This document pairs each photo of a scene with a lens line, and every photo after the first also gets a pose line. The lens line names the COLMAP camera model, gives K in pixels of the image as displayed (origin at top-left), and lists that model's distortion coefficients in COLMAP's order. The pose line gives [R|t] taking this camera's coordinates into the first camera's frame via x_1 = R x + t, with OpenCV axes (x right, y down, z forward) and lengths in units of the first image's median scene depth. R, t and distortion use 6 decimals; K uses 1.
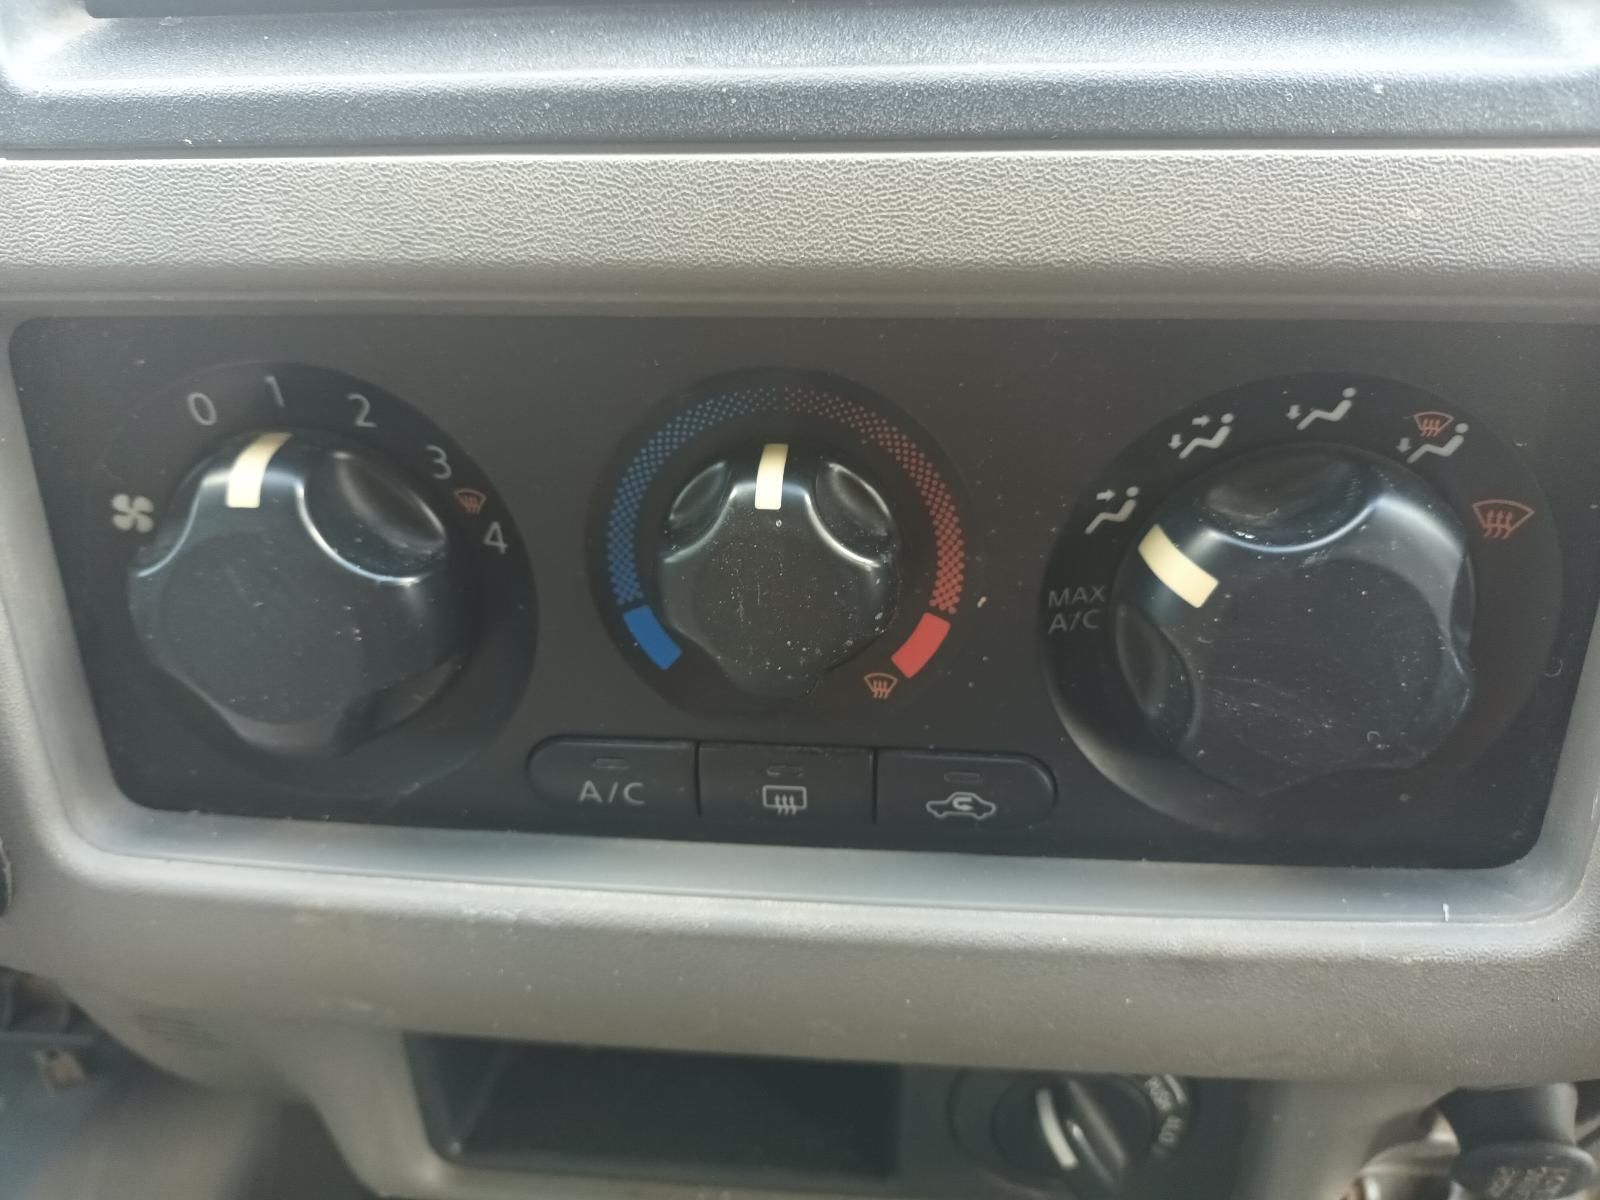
lens RADIAL K [[1259.8, 0, 801.7], [0, 1259.8, 598.9], [0, 0, 1]] dist [0.040148, -0.148888]
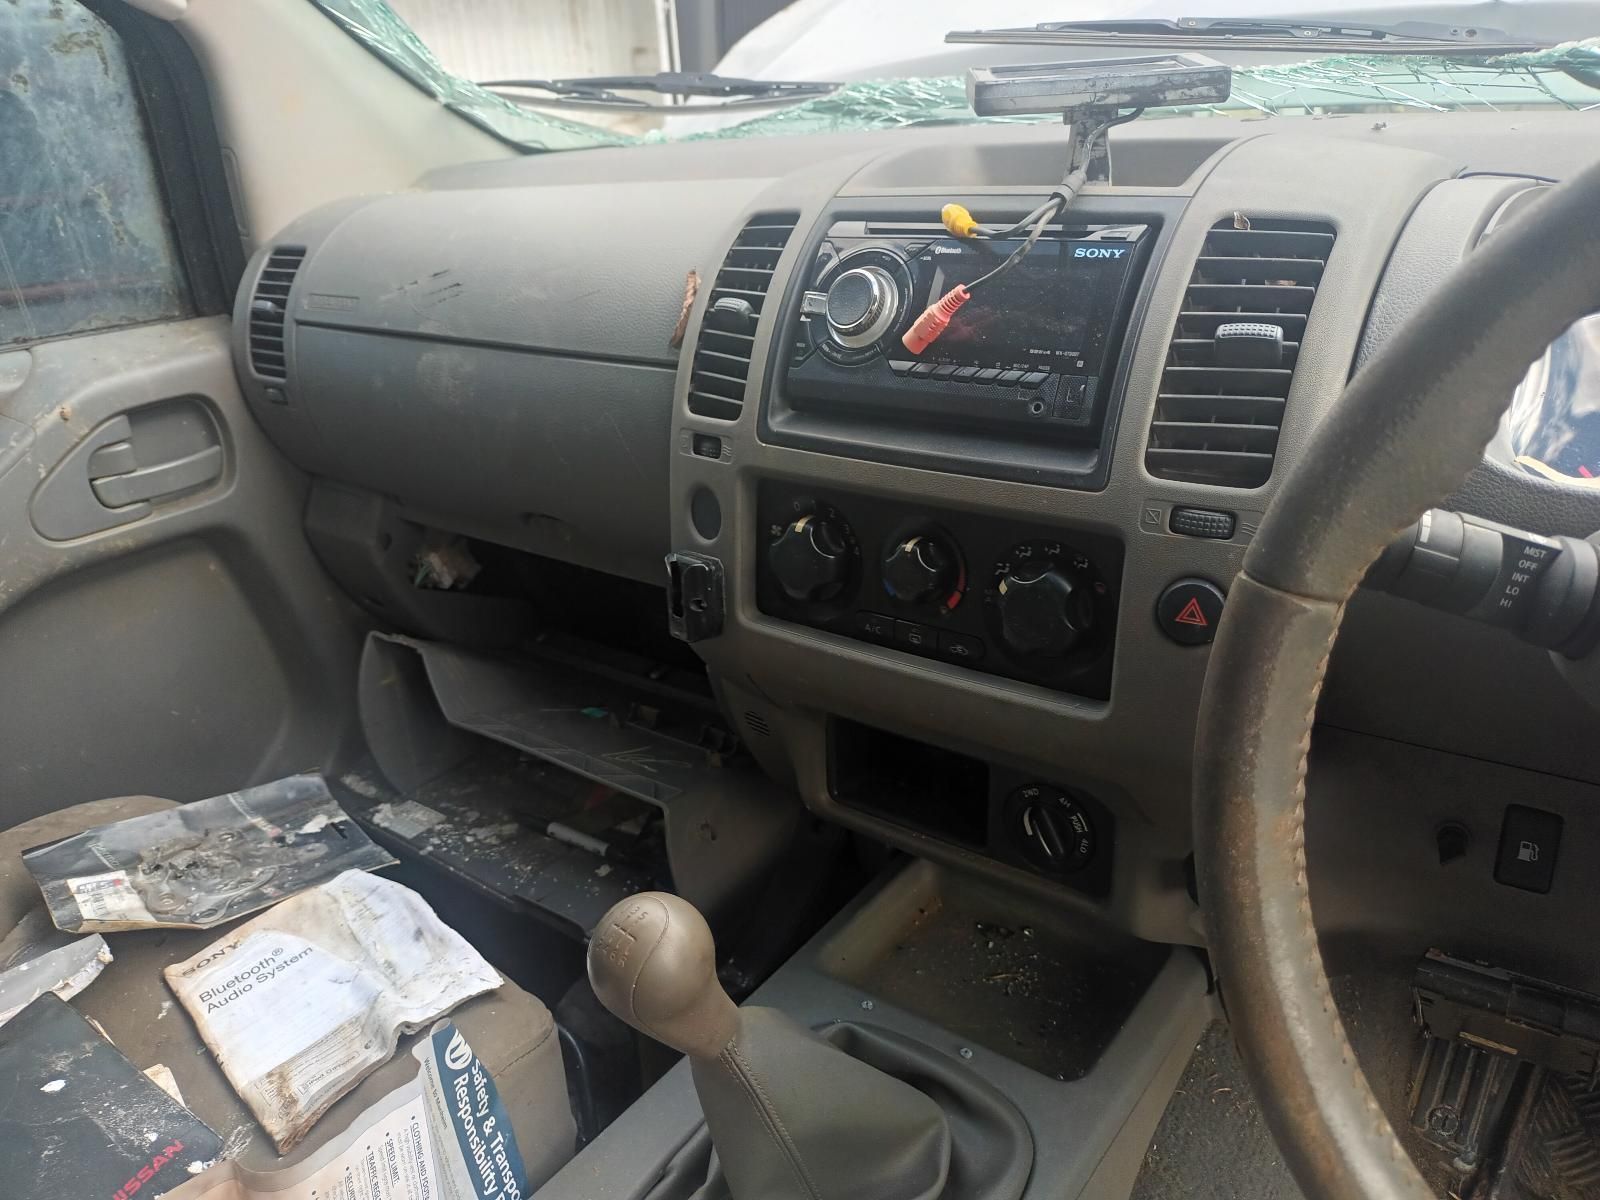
lens RADIAL K [[1133.2, 0, 803.9], [0, 1133.2, 607.3], [0, 0, 1]] dist [0.065600, -0.091319]
pose [[0.855313, 0.187936, -0.482825, 1.279502], [-0.226743, 0.973691, -0.022667, 0.225207], [0.465863, 0.128865, 0.875423, -1.994503]]
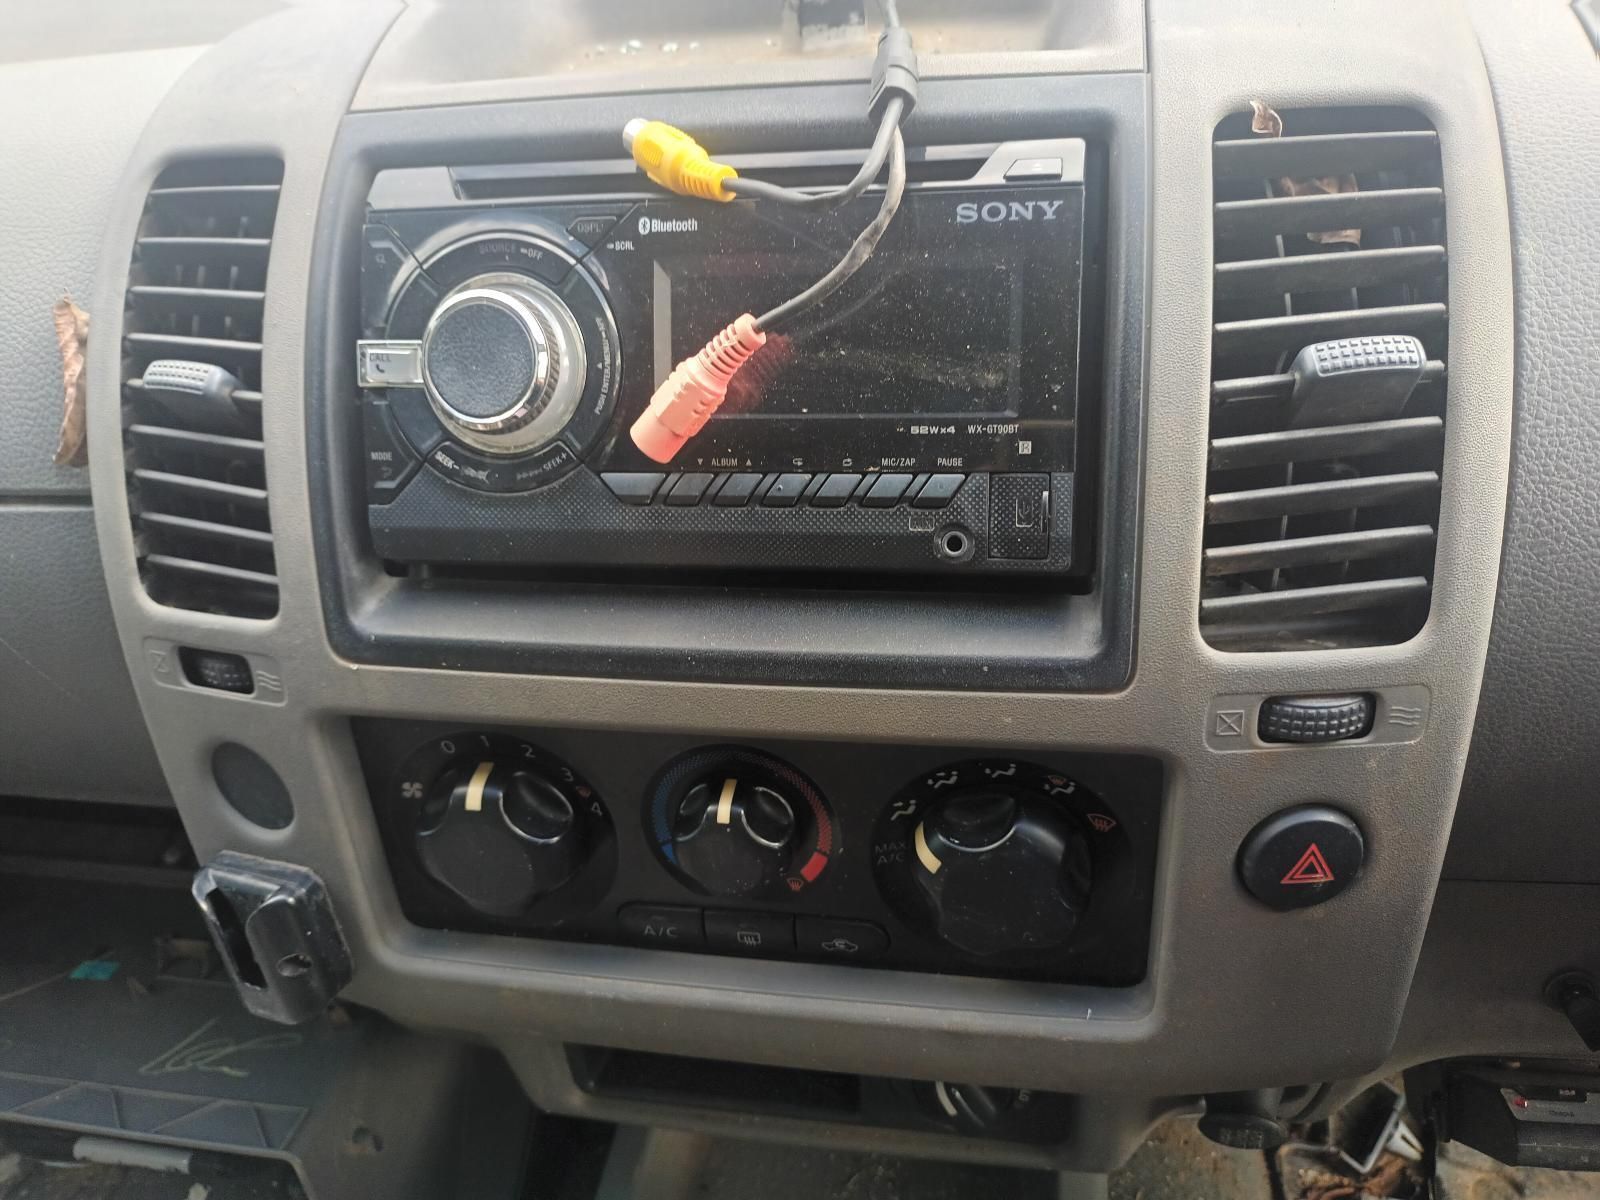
lens RADIAL K [[1200.2, 0, 797.3], [0, 1200.2, 611.9], [0, 0, 1]] dist [0.070977, -0.119931]
pose [[0.994782, -0.007558, -0.101744, 0.260129], [0.016070, 0.996411, 0.083107, -0.506369], [0.100750, -0.084309, 0.991333, -0.796524]]
